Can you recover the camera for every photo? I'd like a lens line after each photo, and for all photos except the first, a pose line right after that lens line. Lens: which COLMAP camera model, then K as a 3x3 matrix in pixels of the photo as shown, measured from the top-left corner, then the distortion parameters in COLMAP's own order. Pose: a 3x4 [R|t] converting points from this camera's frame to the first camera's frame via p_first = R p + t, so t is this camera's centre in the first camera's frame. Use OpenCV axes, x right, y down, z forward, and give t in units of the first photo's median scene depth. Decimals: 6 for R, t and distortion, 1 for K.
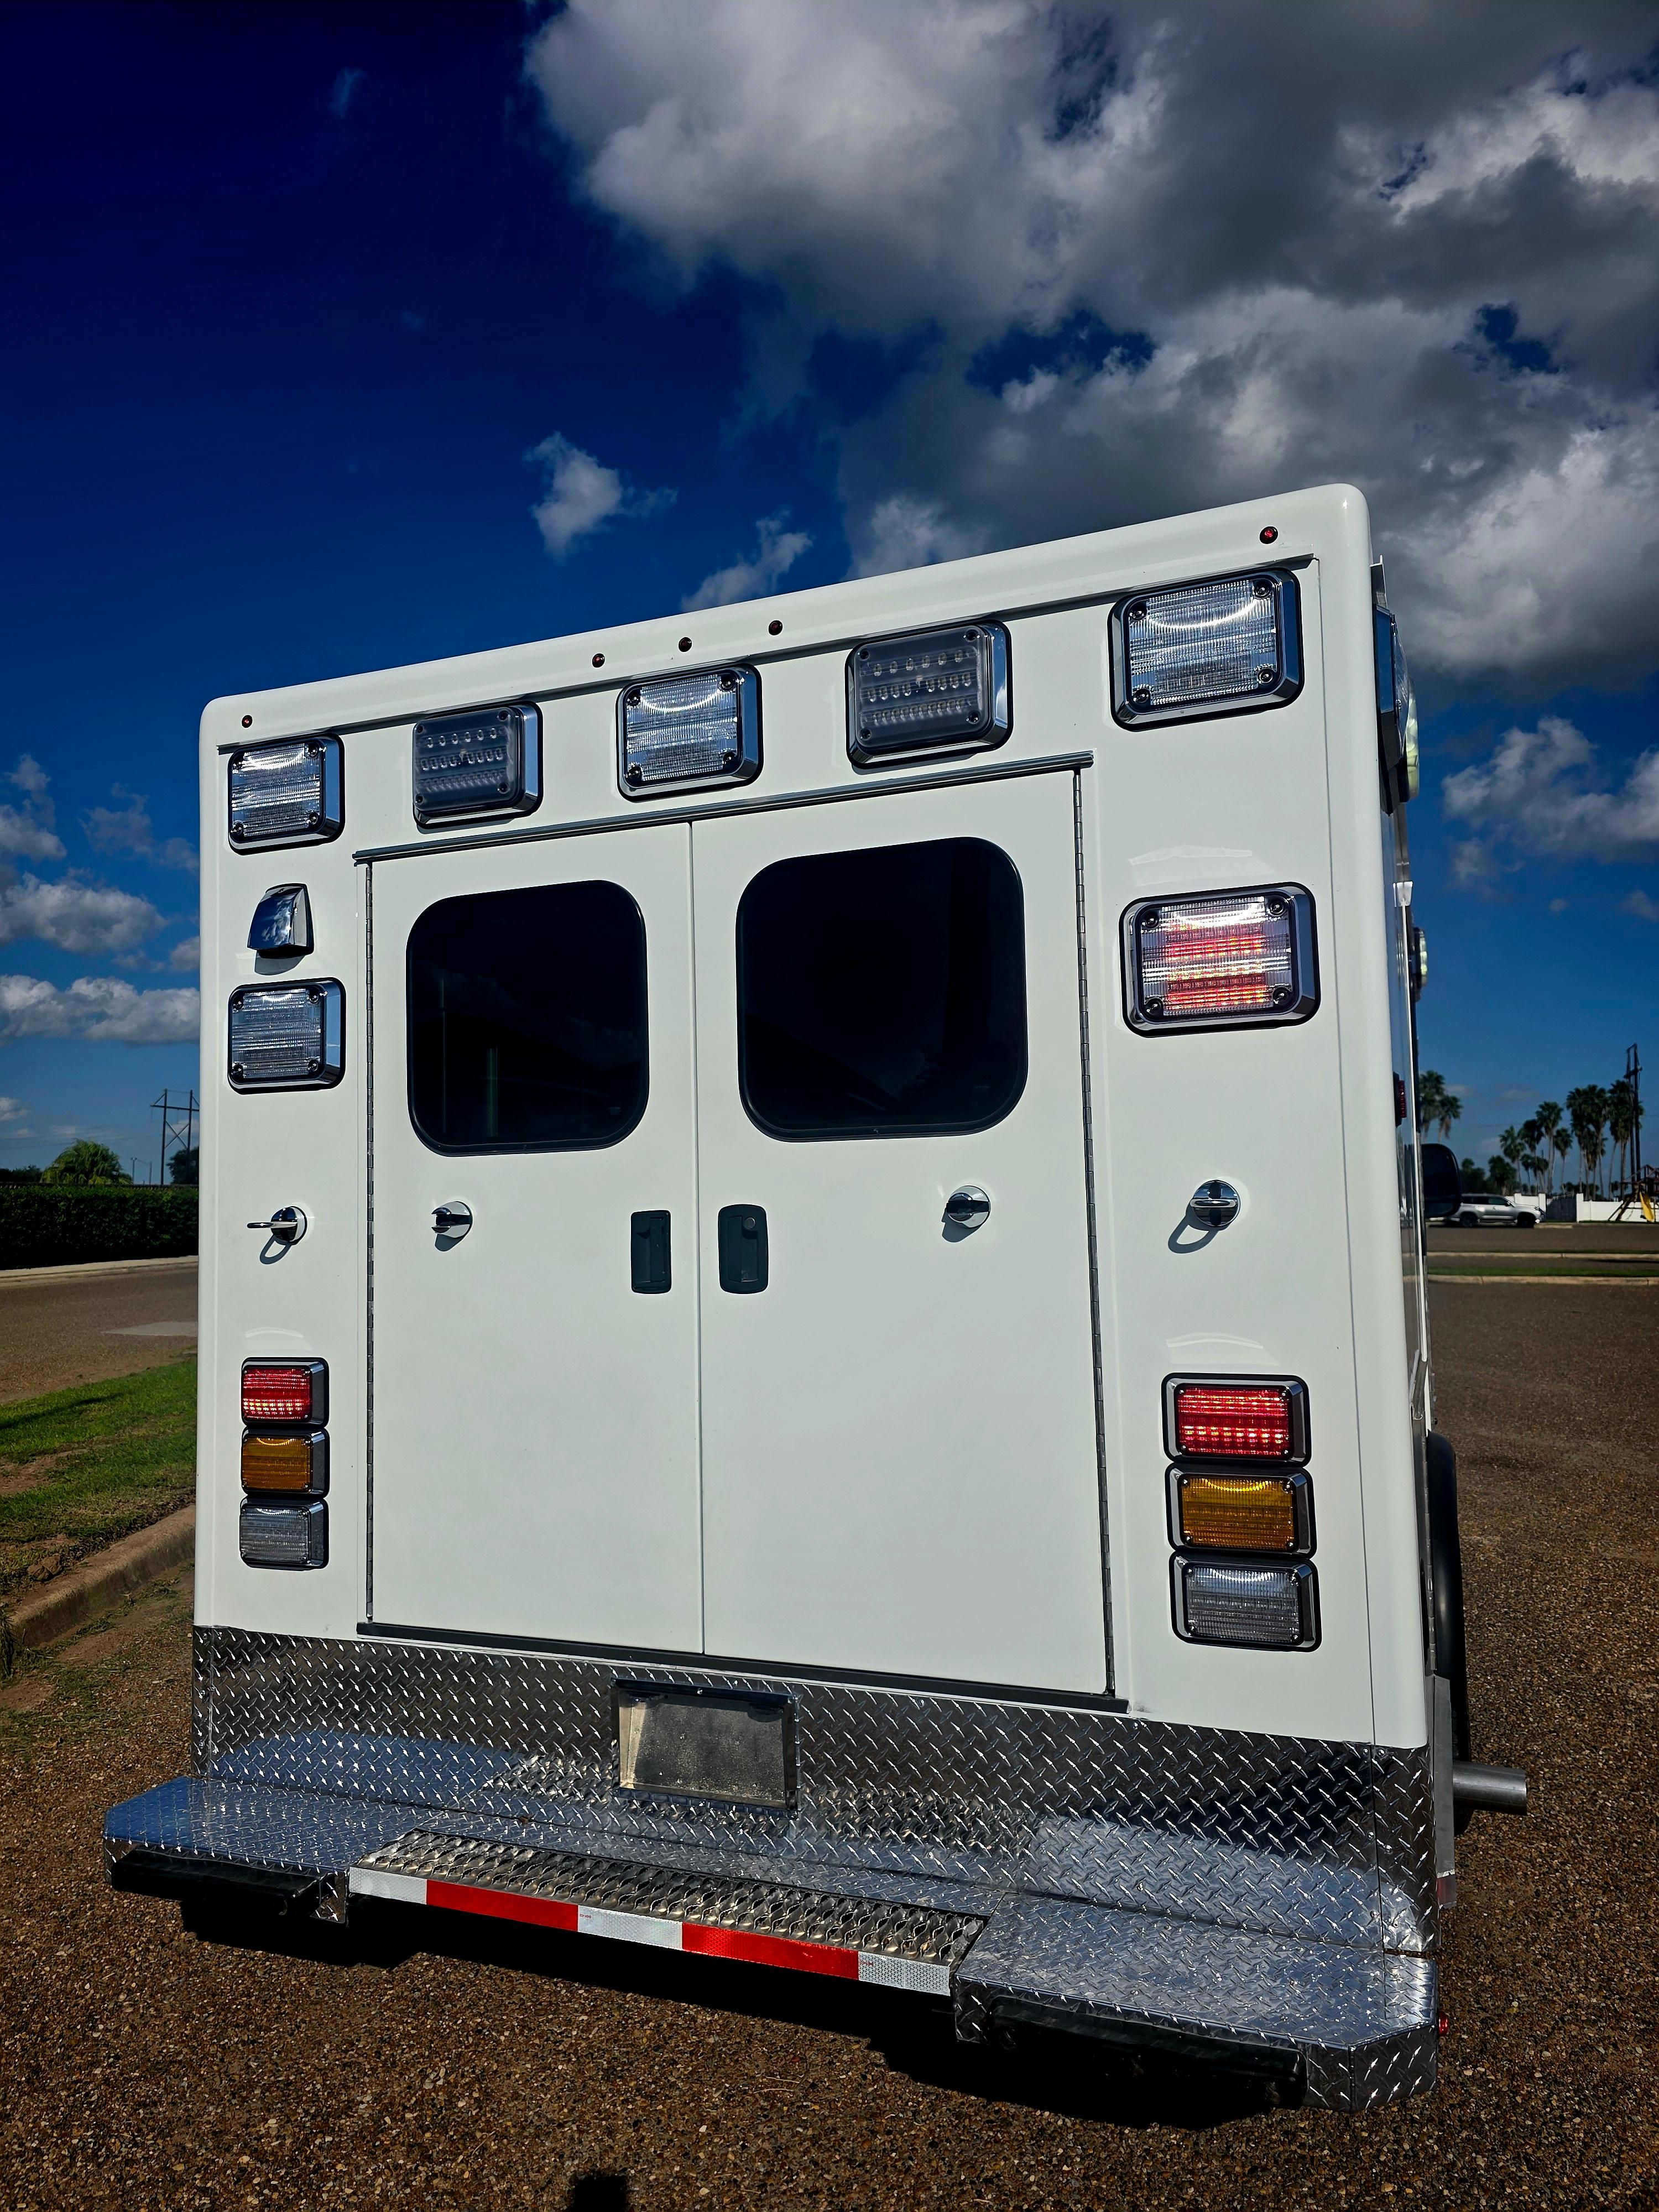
lens RADIAL K [[1488.2, 0, 830.9], [0, 1488.2, 1119.8], [0, 0, 1]] dist [0.058466, -0.059363]
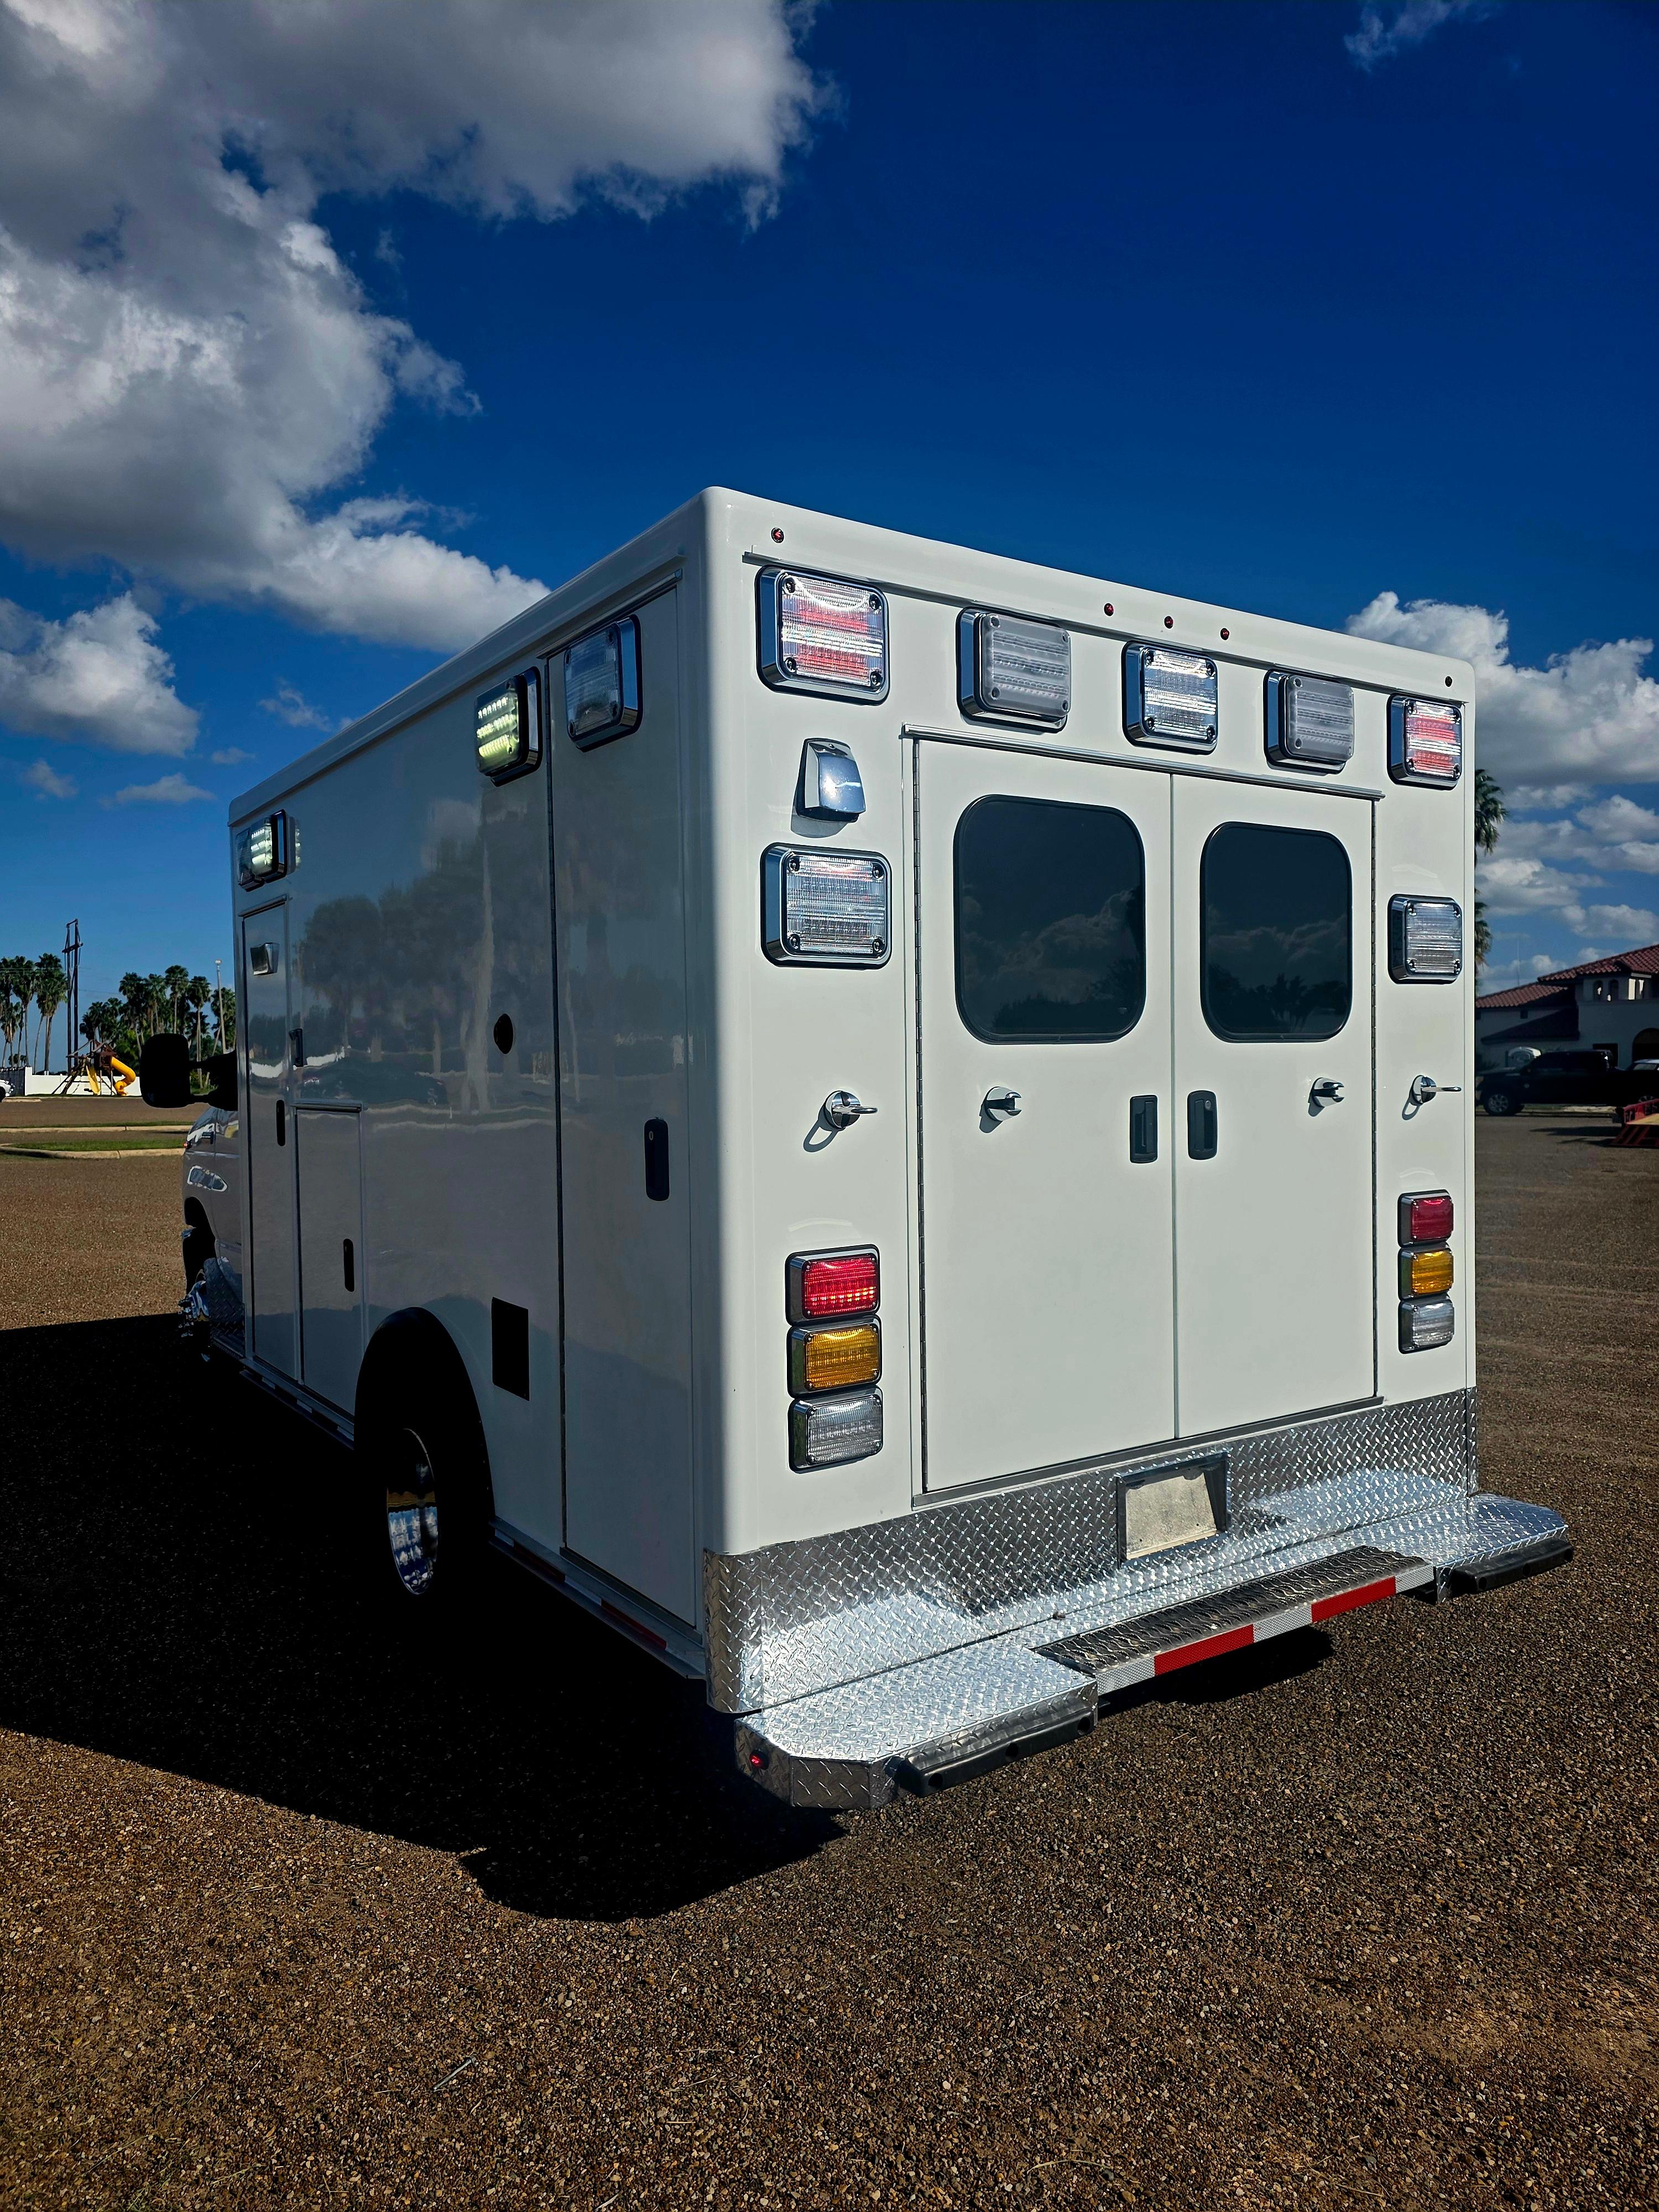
lens RADIAL K [[1488.2, 0, 830.9], [0, 1488.2, 1119.8], [0, 0, 1]] dist [0.058466, -0.059363]
pose [[0.556085, -0.019075, 0.830907, -1.261948], [-0.053733, 0.996820, 0.058845, 0.022972], [-0.829387, -0.077370, 0.553291, 0.534411]]
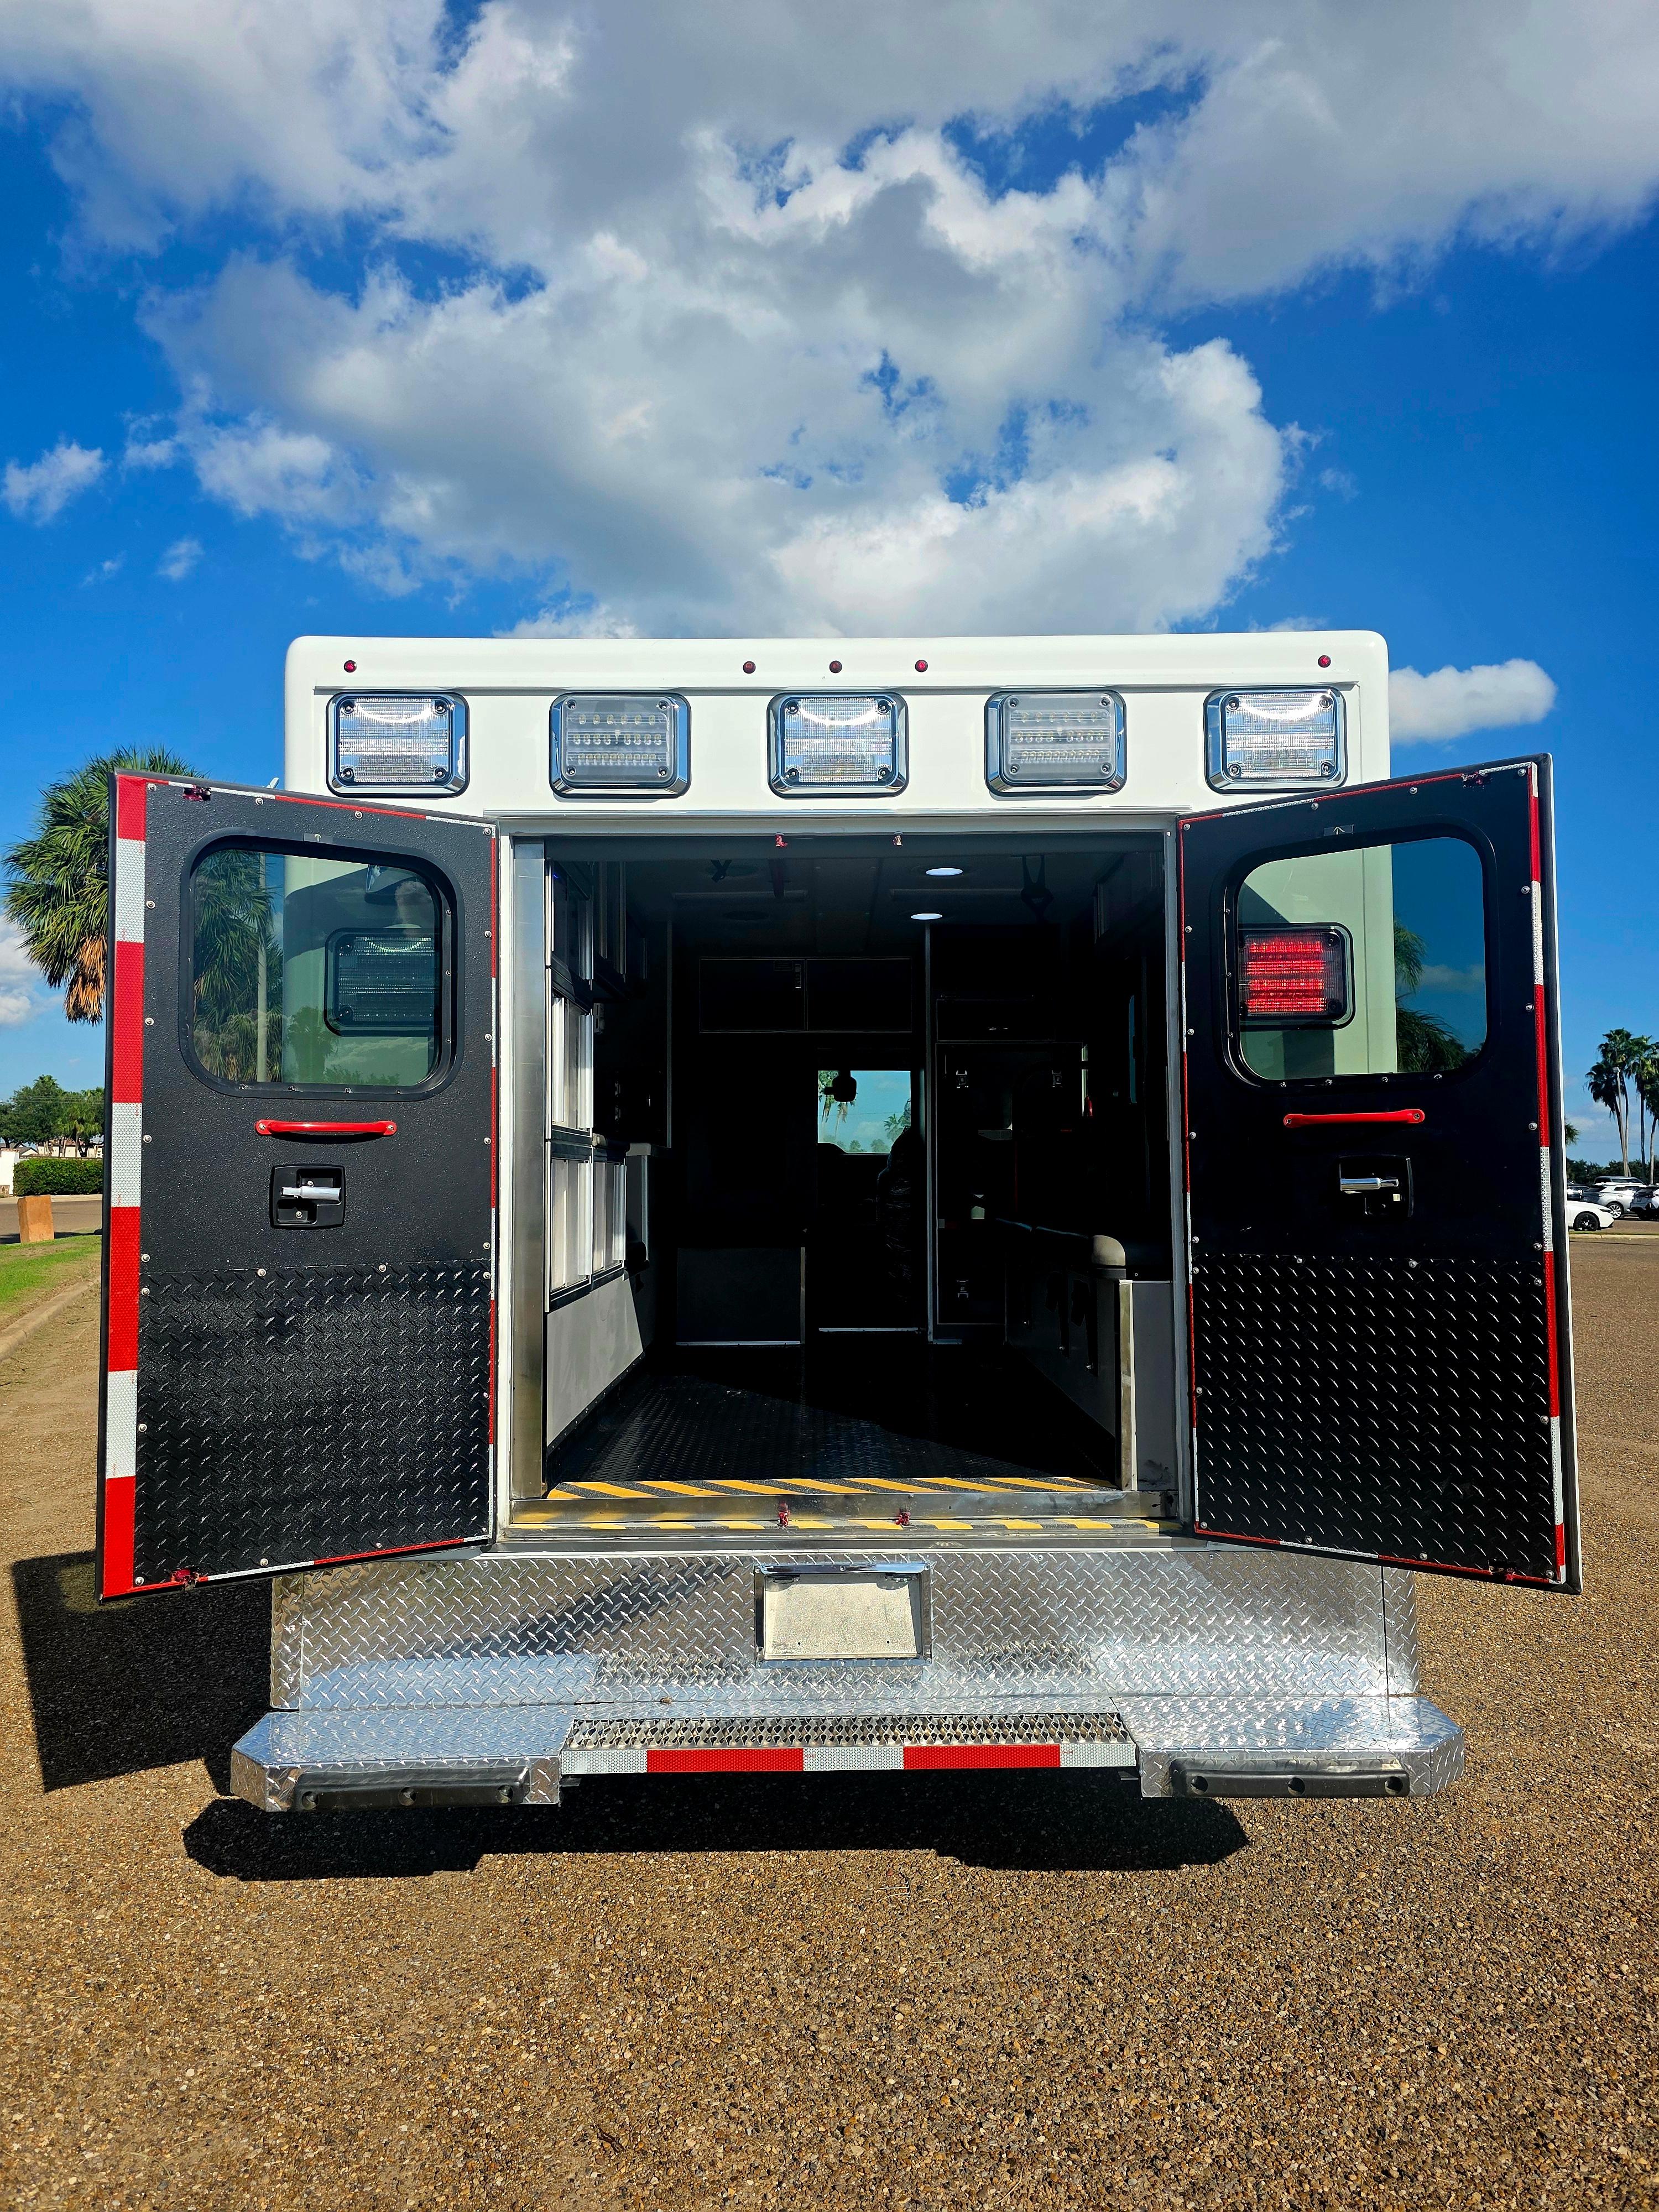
lens RADIAL K [[1480.3, 0, 839.5], [0, 1480.3, 1103.3], [0, 0, 1]] dist [0.059173, -0.060505]
pose [[0.925439, 0.032693, 0.377484, -0.519503], [-0.037298, 0.999292, 0.004894, 0.011996], [-0.377057, -0.018608, 0.926003, -0.066165]]
